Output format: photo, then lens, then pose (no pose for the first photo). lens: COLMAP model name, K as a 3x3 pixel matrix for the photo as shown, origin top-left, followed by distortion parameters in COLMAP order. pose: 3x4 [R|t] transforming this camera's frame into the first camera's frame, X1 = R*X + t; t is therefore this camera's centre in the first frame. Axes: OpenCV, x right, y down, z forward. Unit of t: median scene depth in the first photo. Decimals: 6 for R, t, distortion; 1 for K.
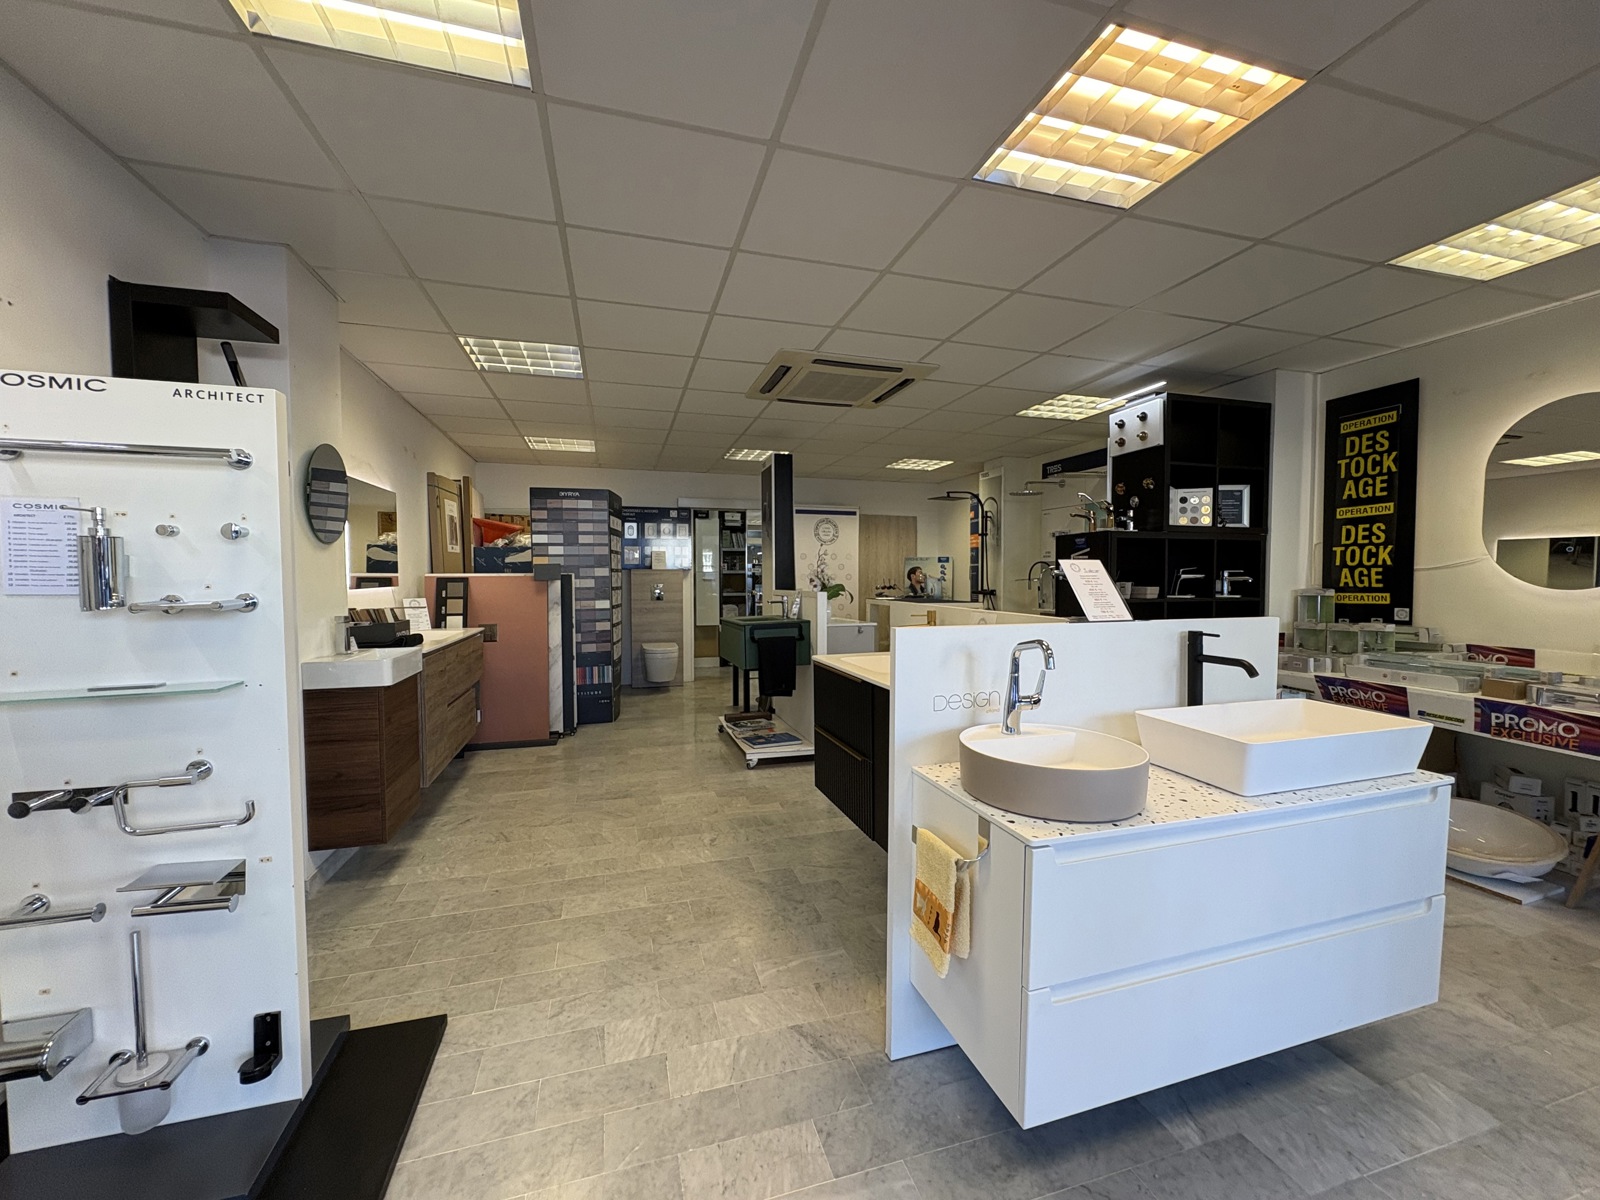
lens RADIAL K [[636.3, 0, 797.7], [0, 636.3, 599.8], [0, 0, 1]] dist [-0.000796, -0.000262]
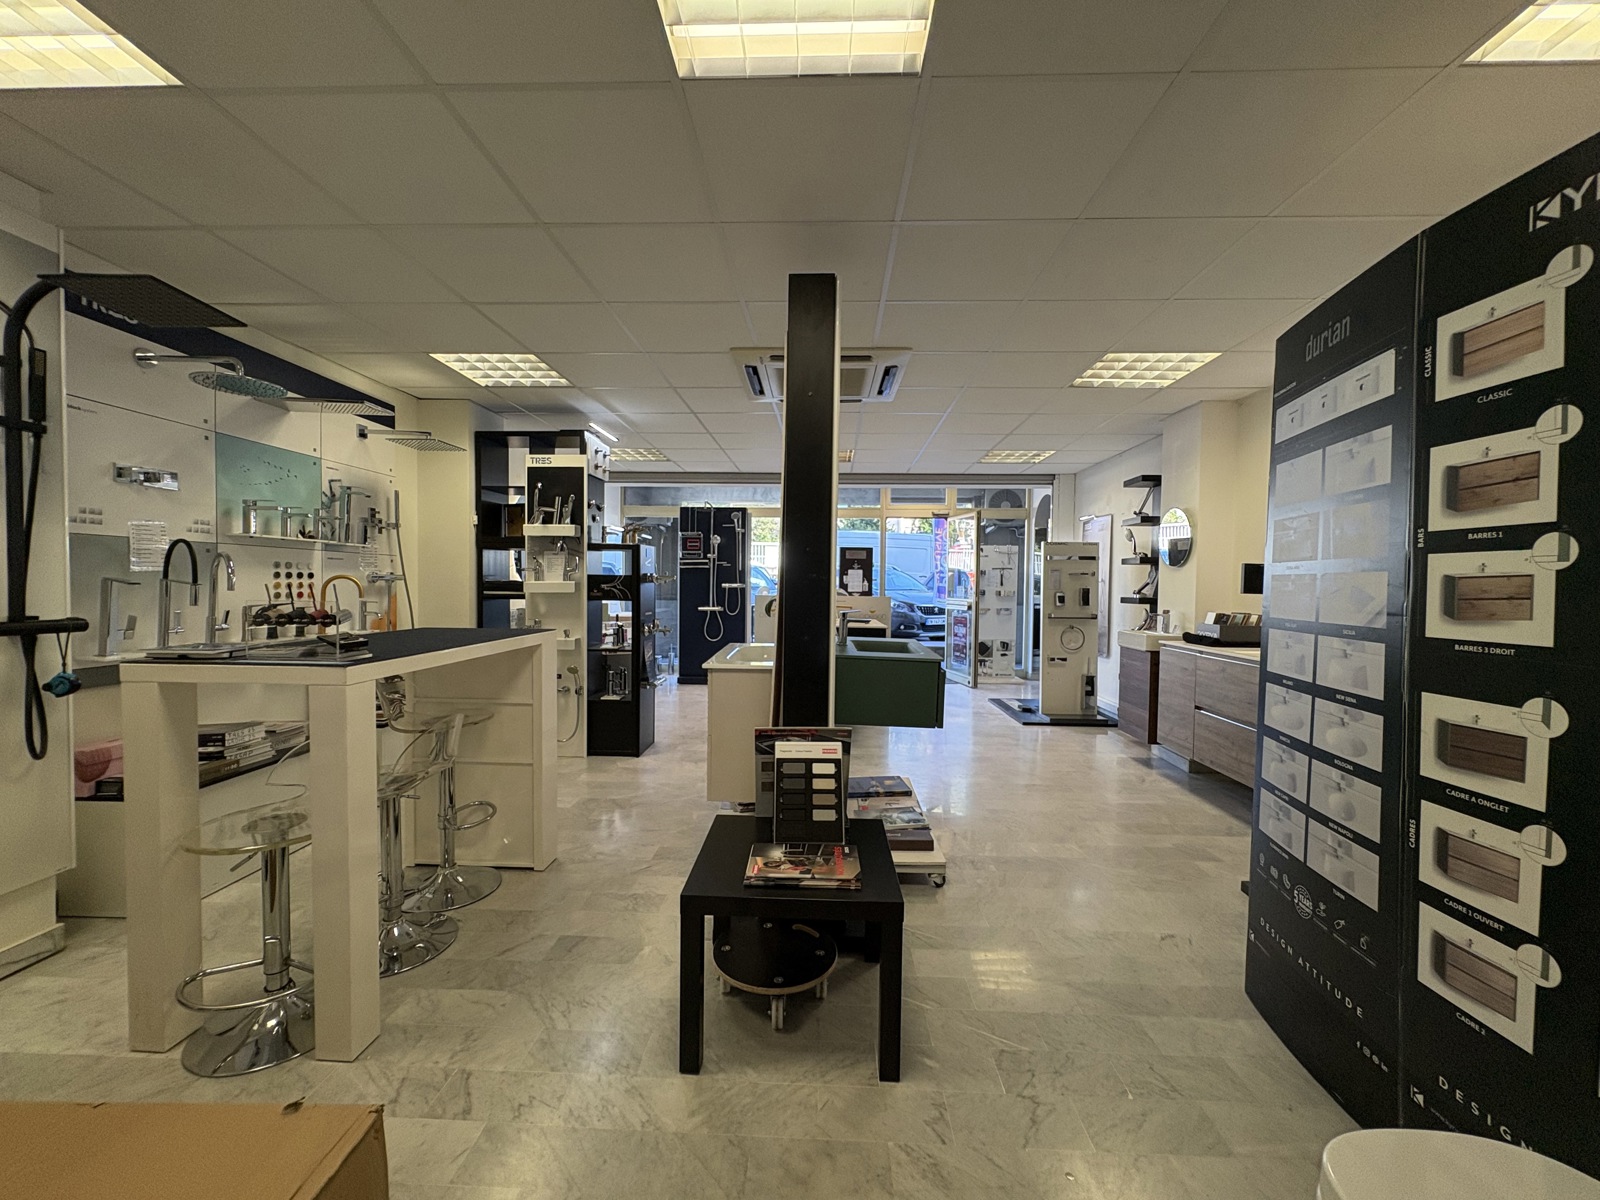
lens RADIAL K [[636.3, 0, 796.9], [0, 636.3, 601.9], [0, 0, 1]] dist [-0.000796, -0.000262]
pose [[-0.945815, -0.021315, 0.324007, -0.133194], [0.000319, 0.997782, 0.066572, -0.042834], [-0.324707, 0.063068, -0.943710, 1.163966]]
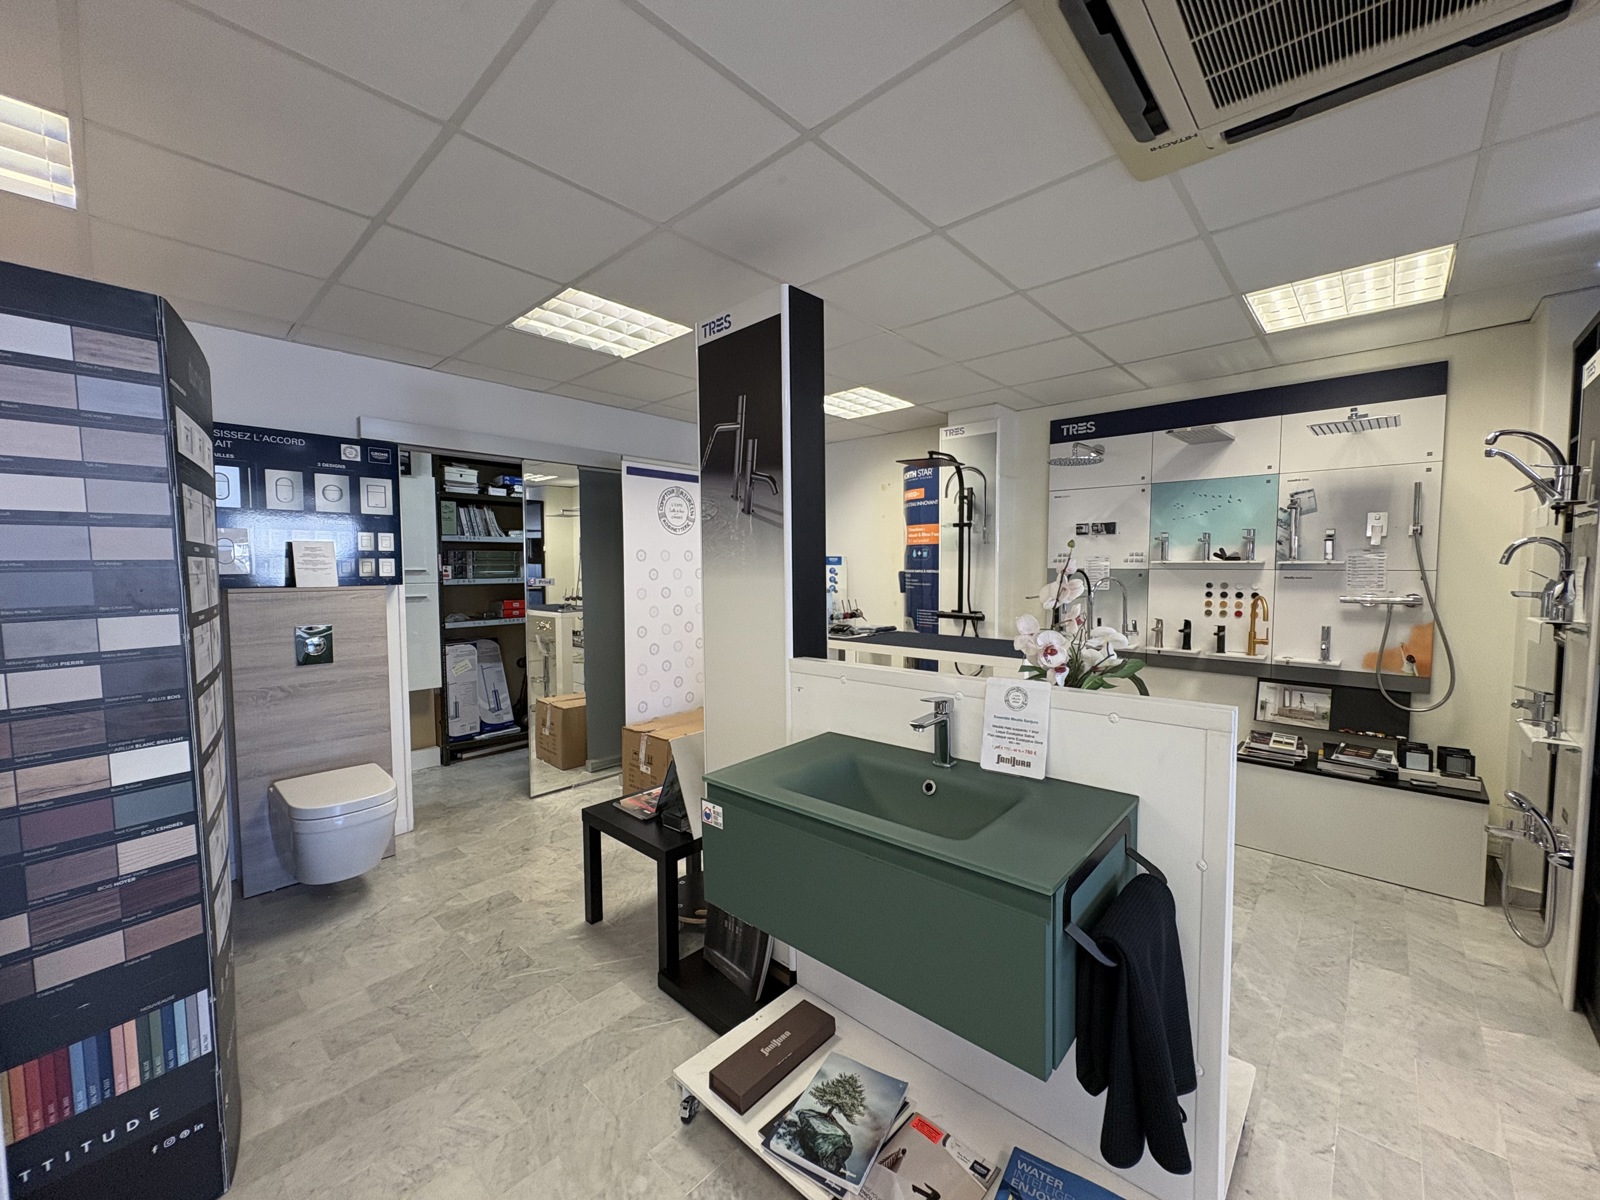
lens RADIAL K [[636.3, 0, 800.5], [0, 636.3, 601.2], [0, 0, 1]] dist [-0.000796, -0.000262]
pose [[0.858074, -0.030949, 0.512592, -0.175392], [0.021219, 0.999467, 0.024826, -0.046071], [-0.513087, -0.010426, 0.858273, 0.538230]]
